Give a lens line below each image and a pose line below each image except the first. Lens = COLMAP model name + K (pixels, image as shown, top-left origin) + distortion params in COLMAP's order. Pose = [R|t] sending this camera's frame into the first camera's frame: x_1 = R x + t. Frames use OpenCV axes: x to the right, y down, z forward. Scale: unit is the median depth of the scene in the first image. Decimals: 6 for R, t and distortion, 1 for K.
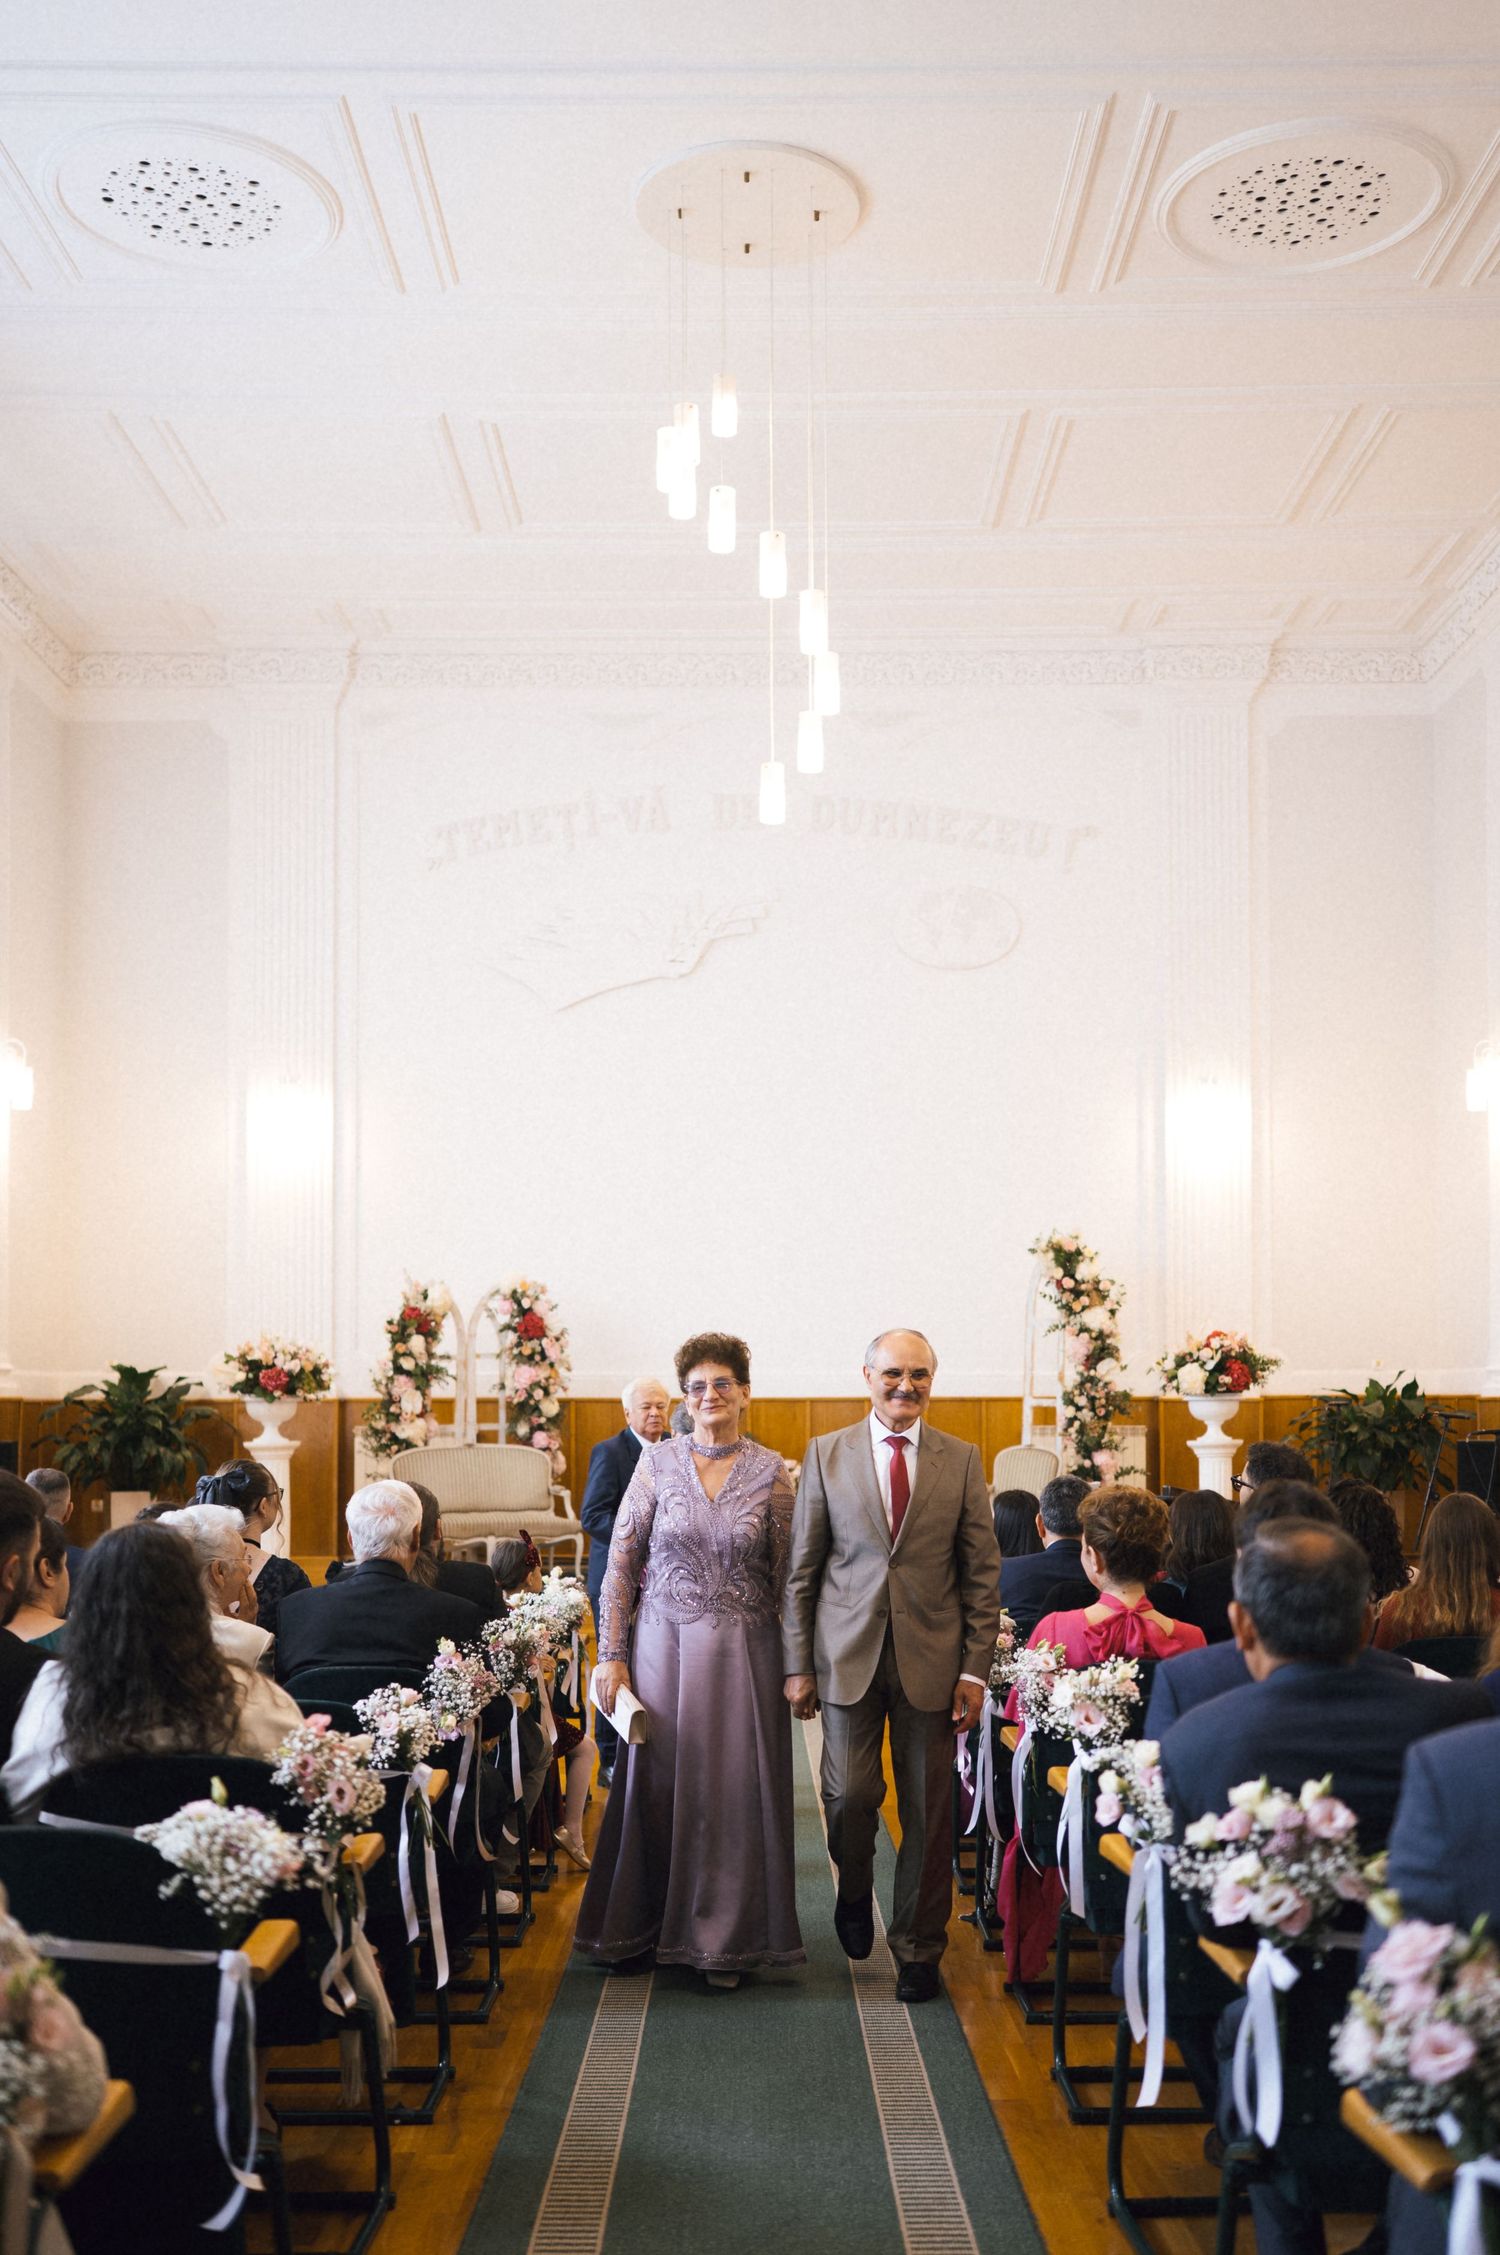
lens RADIAL K [[2289.0, 0, 752.5], [0, 2289.0, 1322.0], [0, 0, 1]] dist [-0.010036, 0.000852]
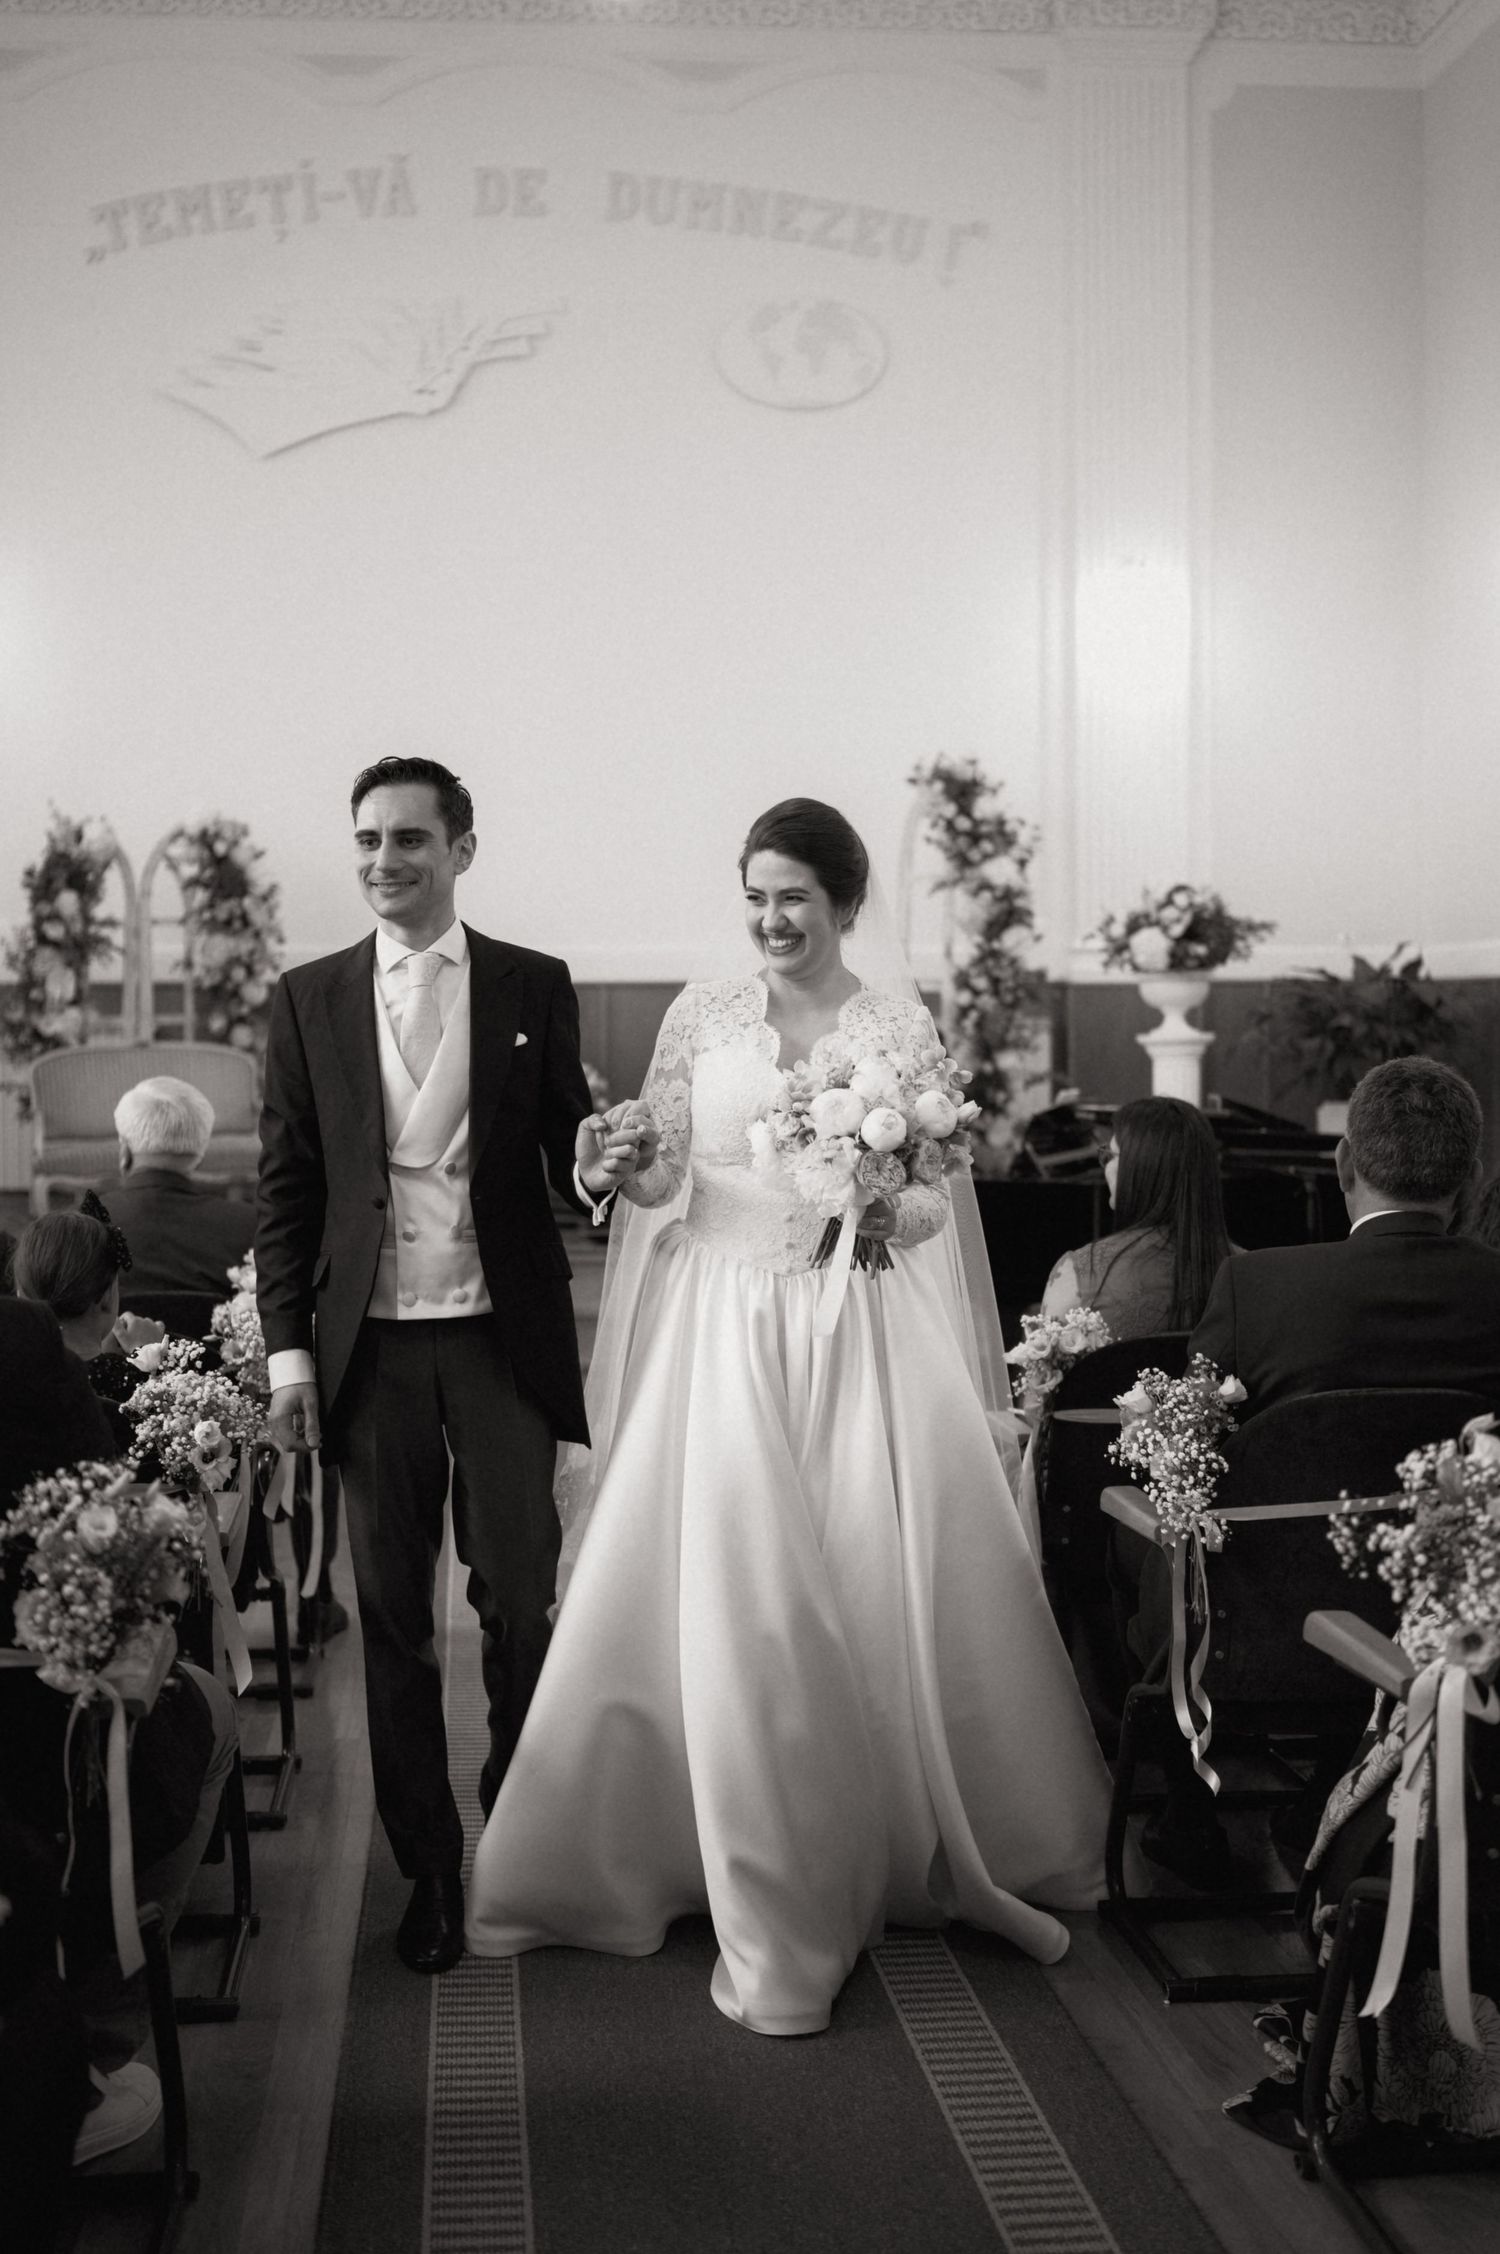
lens RADIAL K [[2349.4, 0, 652.2], [0, 2349.4, 1061.5], [0, 0, 1]] dist [-0.054952, -0.015633]
pose [[0.997133, -0.002074, 0.075644, -0.020608], [-0.002001, 0.998552, 0.053763, 0.020413], [-0.075646, -0.053760, 0.995684, 0.267702]]
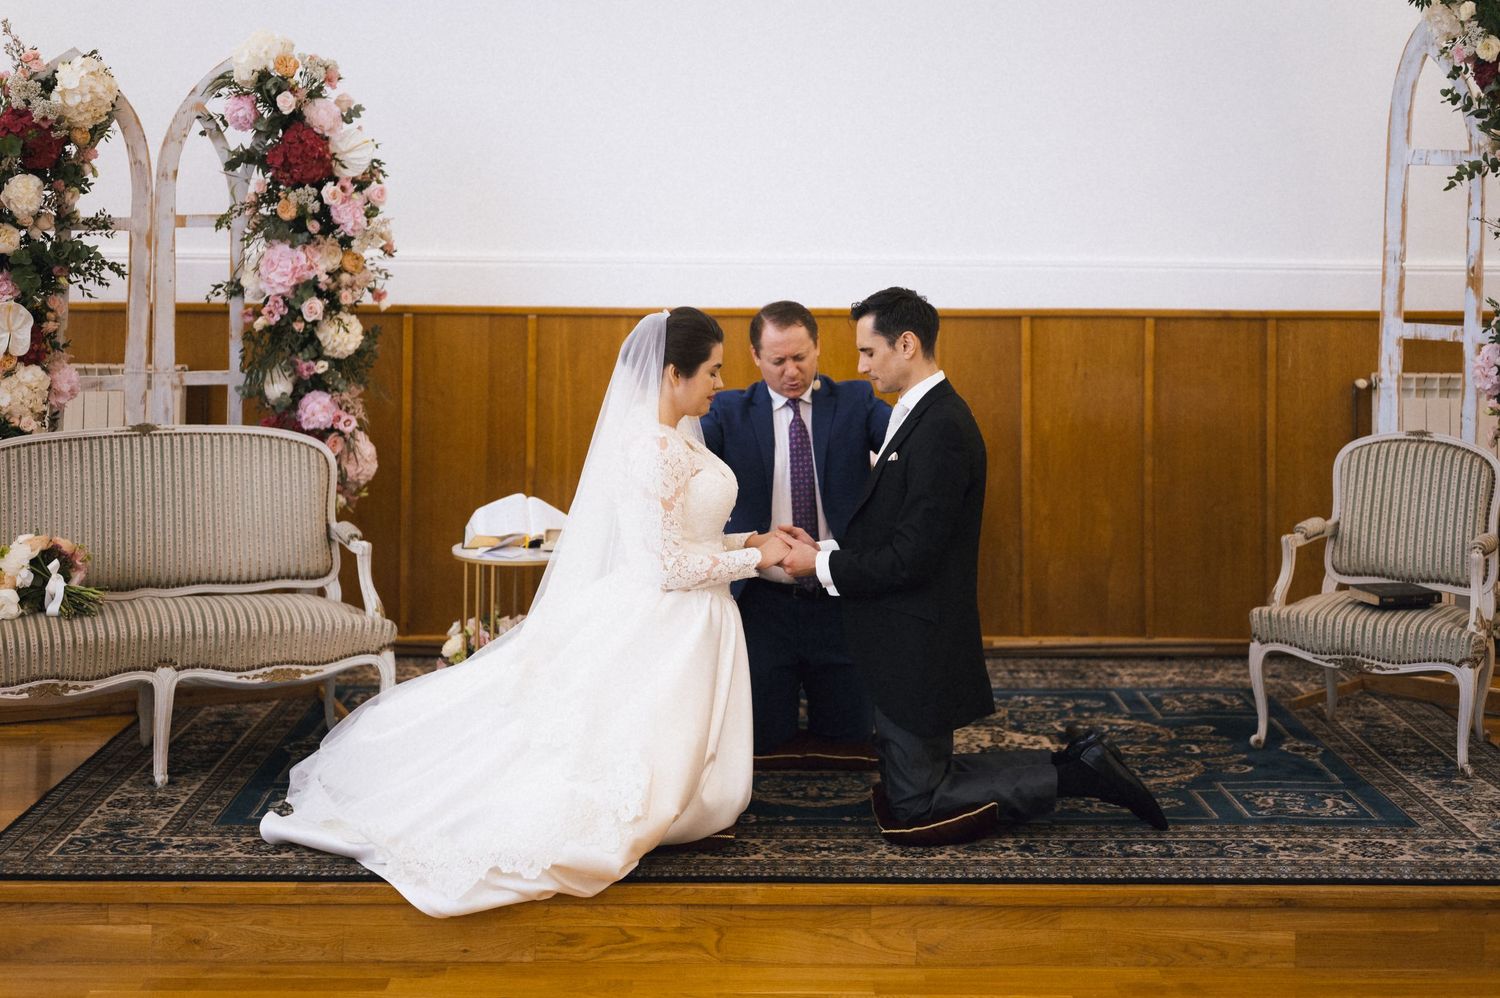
lens RADIAL K [[2328.2, 0, 753.2], [0, 2328.2, 112.9], [0, 0, 1]] dist [0.024296, -0.055175]
pose [[0.999887, 0.010350, 0.010911, -0.014576], [-0.010226, 0.999883, -0.011397, -0.002319], [-0.011028, 0.011284, 0.999876, 0.589413]]
